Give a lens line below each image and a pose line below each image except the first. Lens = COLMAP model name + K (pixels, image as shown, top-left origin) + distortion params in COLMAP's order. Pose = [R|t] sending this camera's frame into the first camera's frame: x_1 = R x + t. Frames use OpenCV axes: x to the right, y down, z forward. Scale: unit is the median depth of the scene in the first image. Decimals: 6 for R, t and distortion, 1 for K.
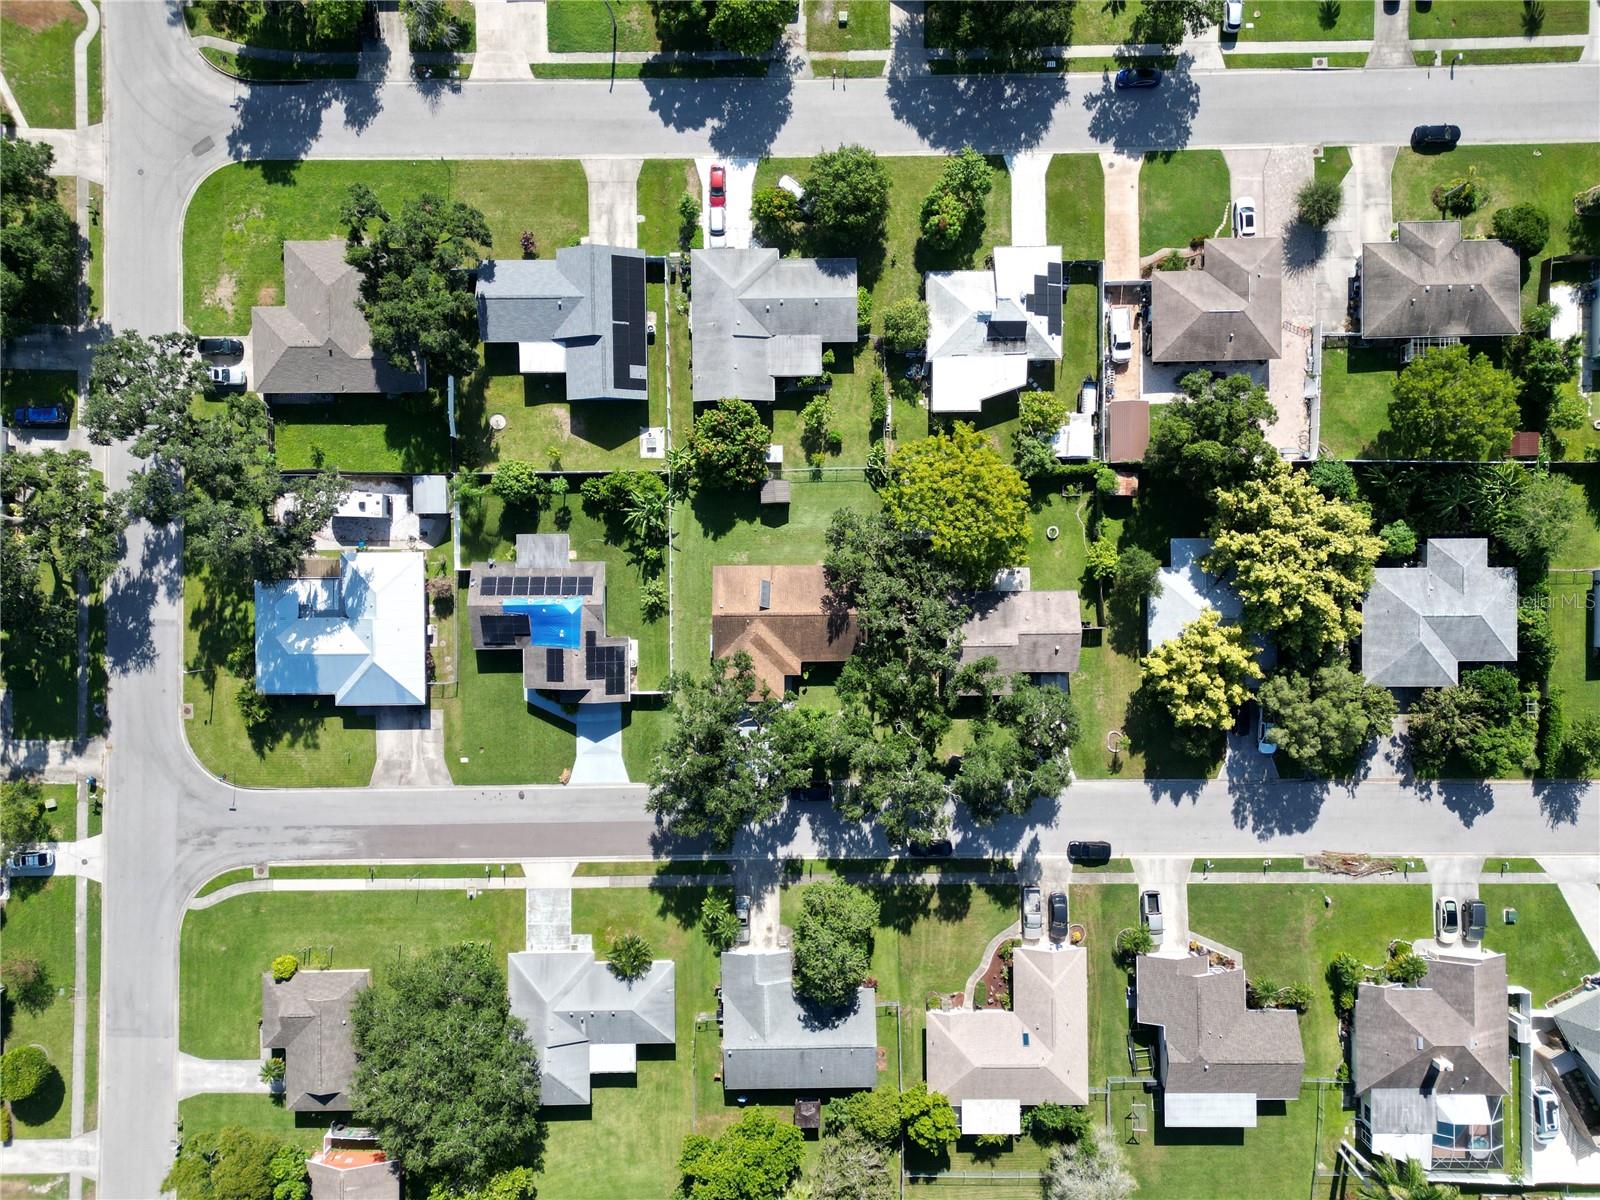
lens RADIAL K [[1110.3, 0, 800.8], [0, 1110.3, 596.2], [0, 0, 1]] dist [0.081987, 0.000173]
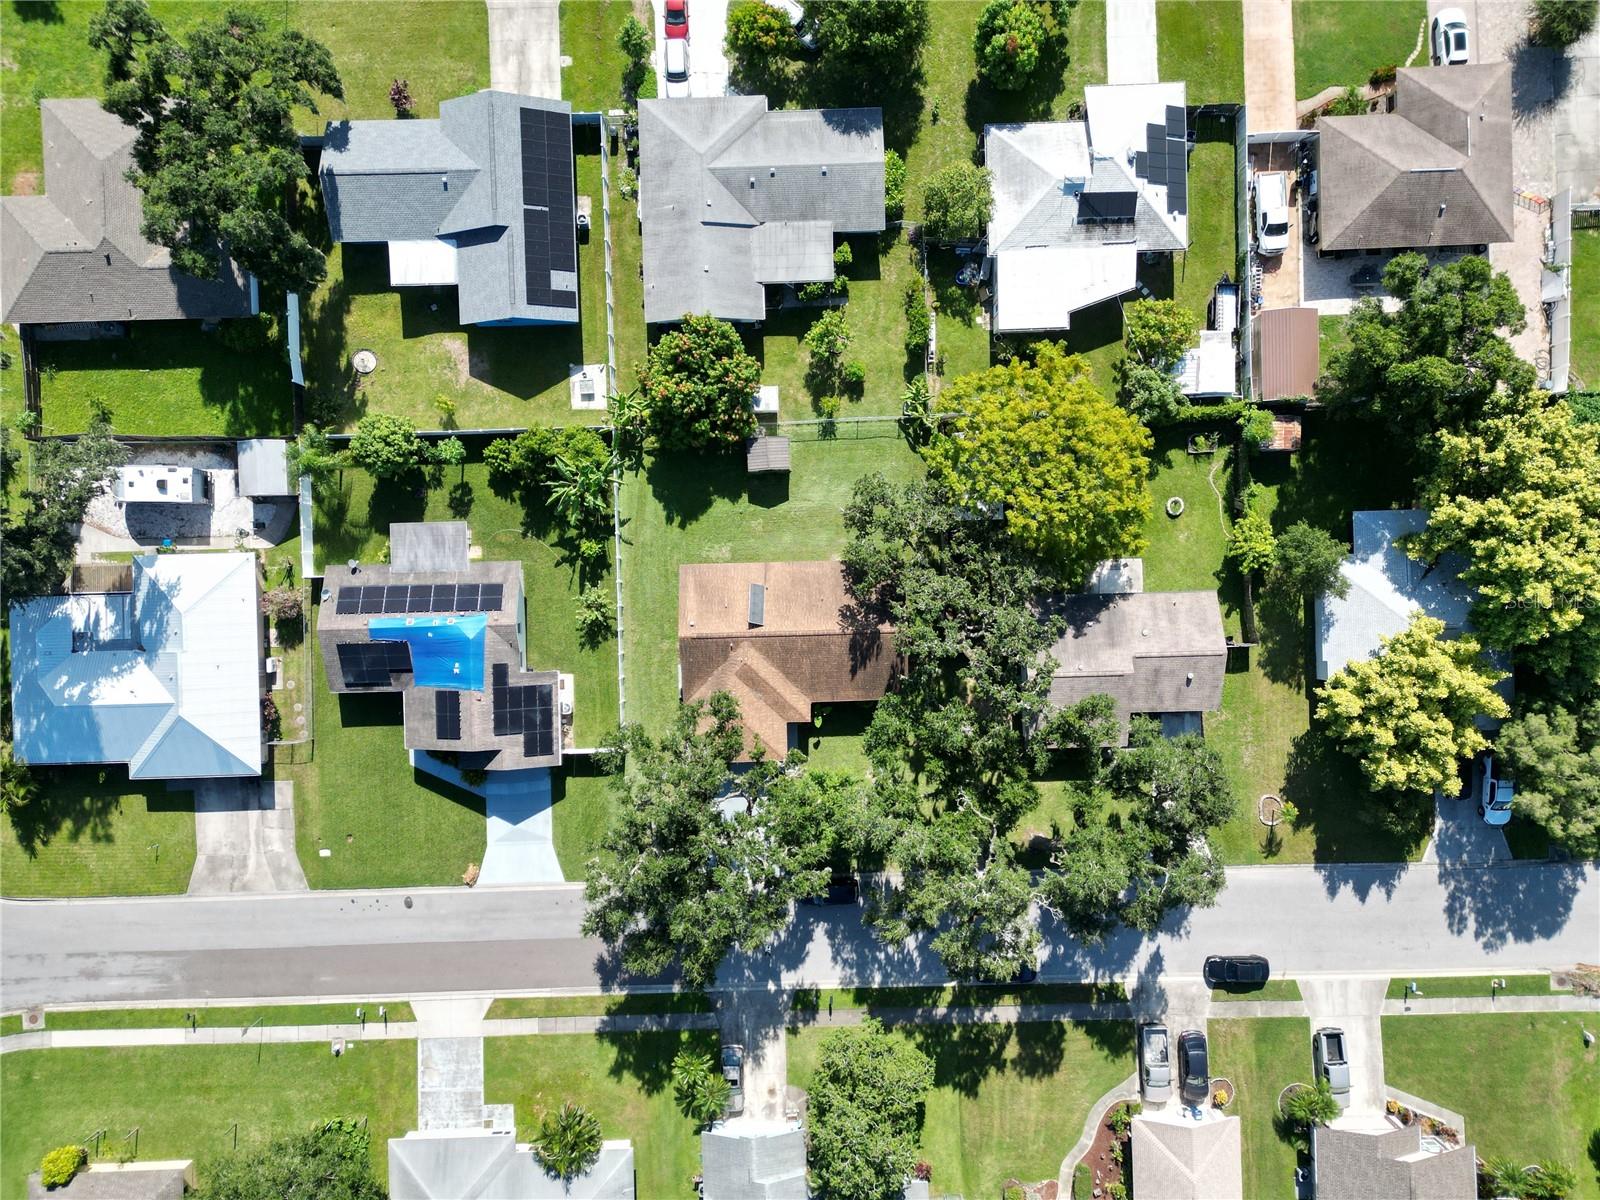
lens RADIAL K [[1116.6, 0, 800.0], [0, 1116.6, 600.0], [0, 0, 1]] dist [0.060580, -0.059380]
pose [[0.999824, -0.018485, -0.003280, -0.003046], [0.018479, 0.999828, -0.001729, -0.002964], [0.003312, 0.001668, 0.999993, 0.314784]]
